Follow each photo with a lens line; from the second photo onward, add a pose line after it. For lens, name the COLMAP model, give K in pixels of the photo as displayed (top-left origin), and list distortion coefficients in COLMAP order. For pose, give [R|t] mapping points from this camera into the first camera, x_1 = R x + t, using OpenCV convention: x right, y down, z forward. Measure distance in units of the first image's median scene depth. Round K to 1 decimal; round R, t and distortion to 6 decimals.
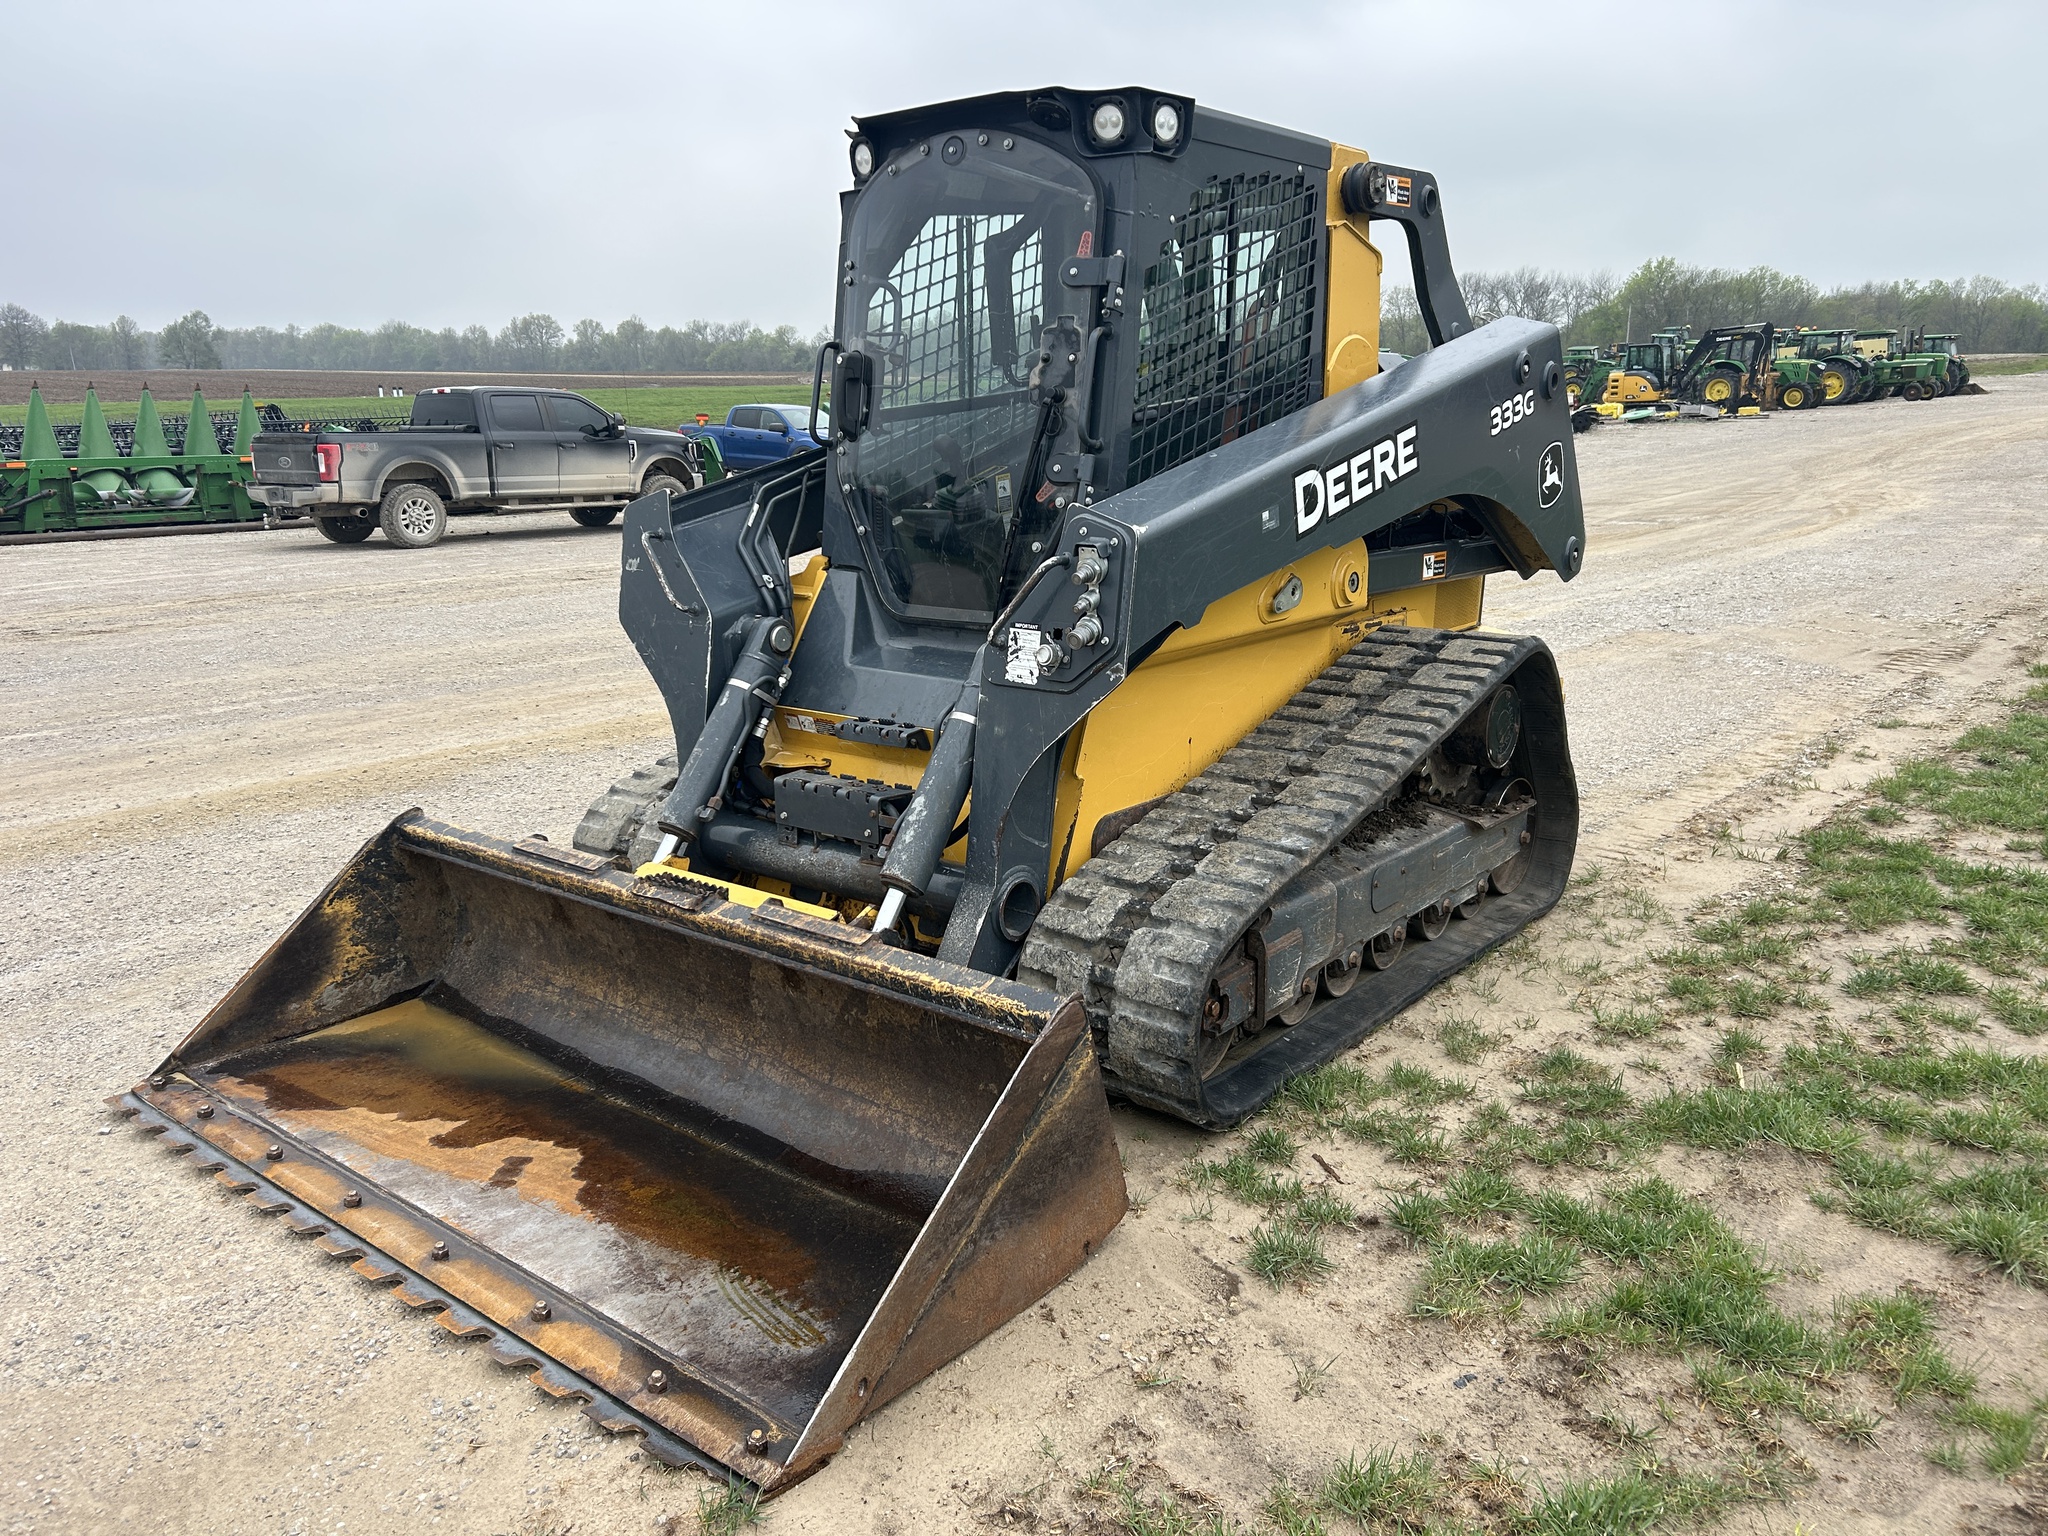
lens RADIAL K [[1534.3, 0, 1012.8], [0, 1534.3, 749.3], [0, 0, 1]] dist [0.026513, -0.011189]
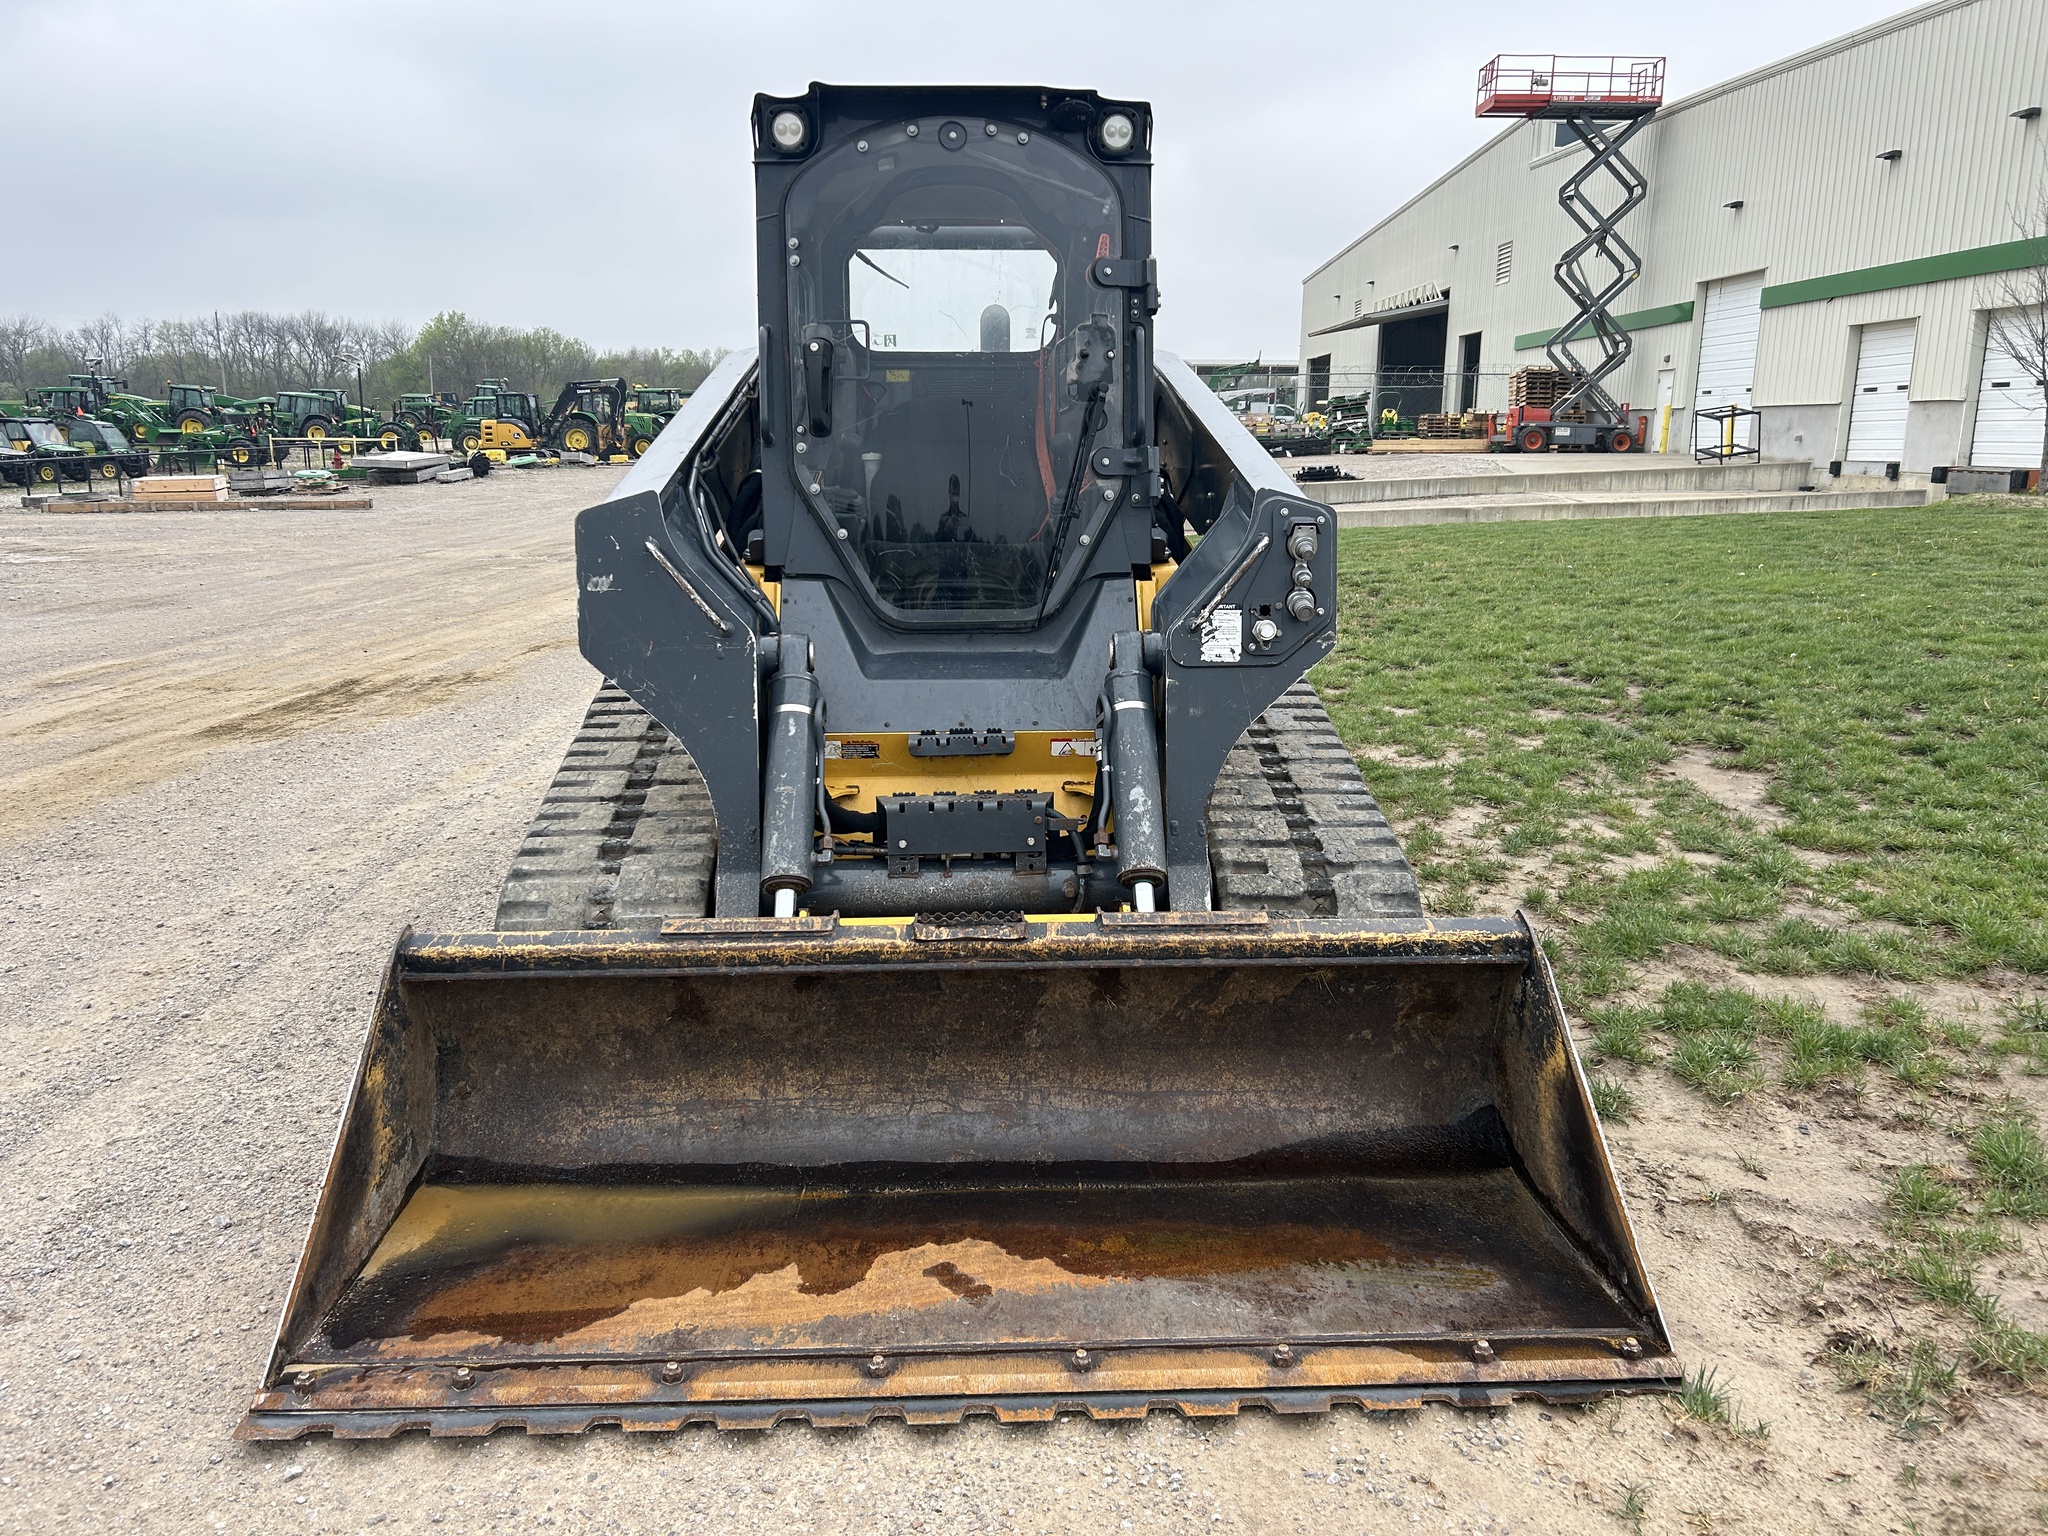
lens RADIAL K [[1534.3, 0, 1012.8], [0, 1534.3, 749.3], [0, 0, 1]] dist [0.026513, -0.011189]
pose [[0.749430, -0.116330, 0.651783, -0.762354], [0.135981, 0.990501, 0.020432, -0.024478], [-0.647969, 0.073318, 0.758130, 0.301130]]
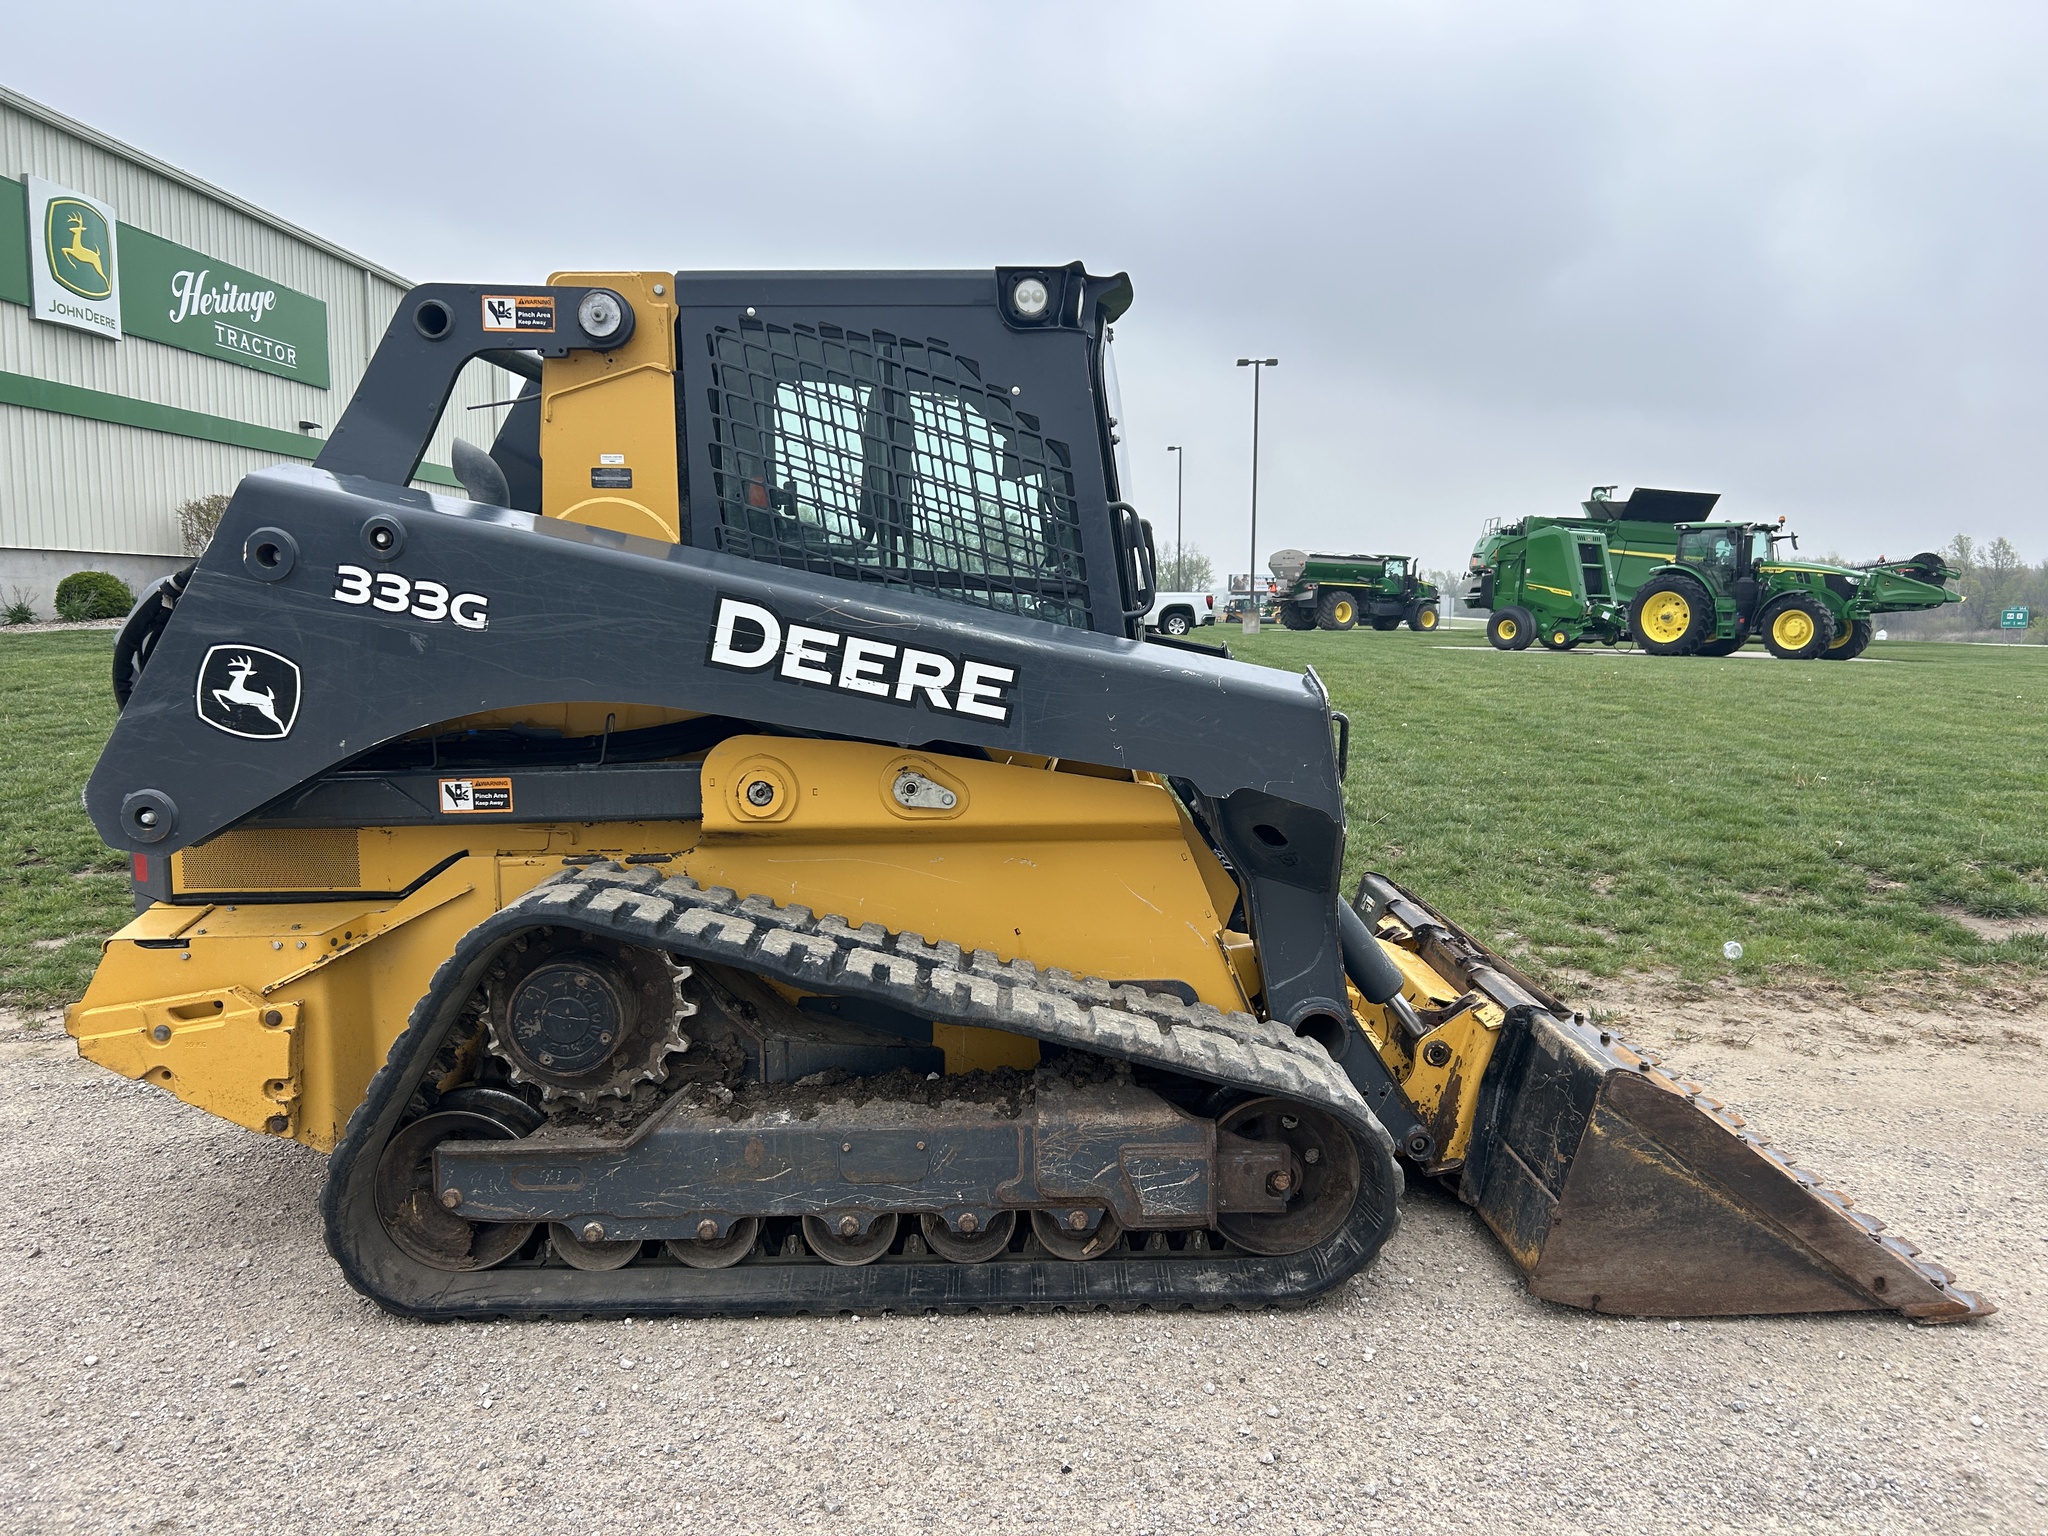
lens RADIAL K [[1535.2, 0, 1024.0], [0, 1535.2, 768.0], [0, 0, 1]] dist [0.048510, -0.057087]
pose [[-0.640166, -0.076135, 0.764455, -0.944496], [0.178022, 0.953290, 0.244020, -0.411854], [-0.747326, 0.292303, -0.596710, 1.929016]]
